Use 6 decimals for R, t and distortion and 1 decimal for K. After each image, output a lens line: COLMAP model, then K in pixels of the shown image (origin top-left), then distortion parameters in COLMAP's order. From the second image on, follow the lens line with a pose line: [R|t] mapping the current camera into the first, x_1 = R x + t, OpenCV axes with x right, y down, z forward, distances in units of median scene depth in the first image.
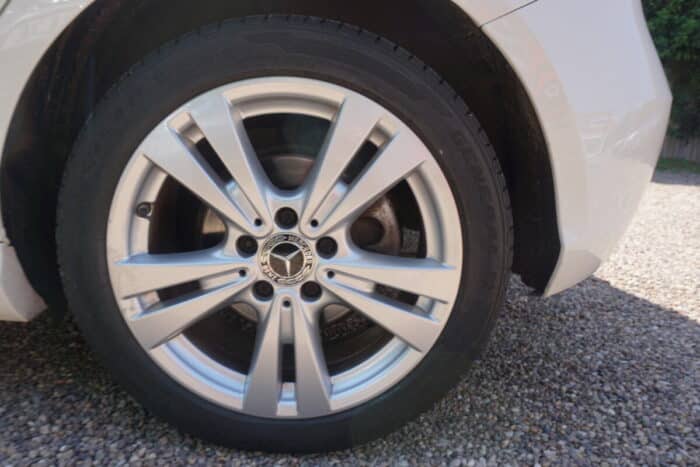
lens RADIAL K [[473.7, 0, 352.7], [0, 473.7, 232.8], [0, 0, 1]] dist [-0.046194, 0.031403]
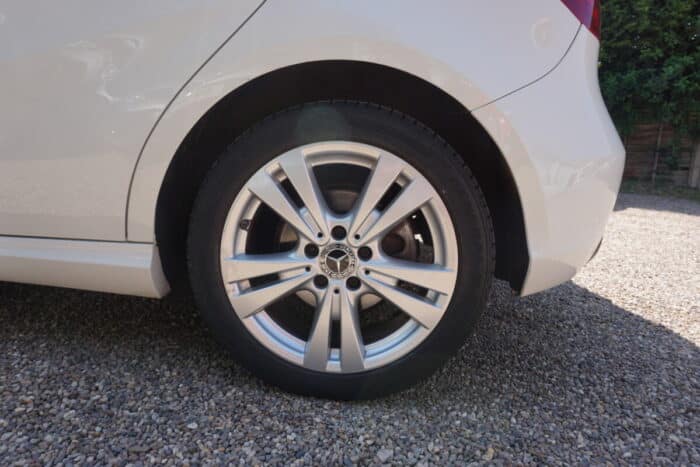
lens RADIAL K [[473.7, 0, 352.7], [0, 473.7, 232.8], [0, 0, 1]] dist [-0.046194, 0.031403]
pose [[0.996061, 0.029573, -0.083589, 0.026044], [-0.033614, 0.998312, -0.047361, 0.034674], [0.082047, 0.049984, 0.995374, -0.443709]]
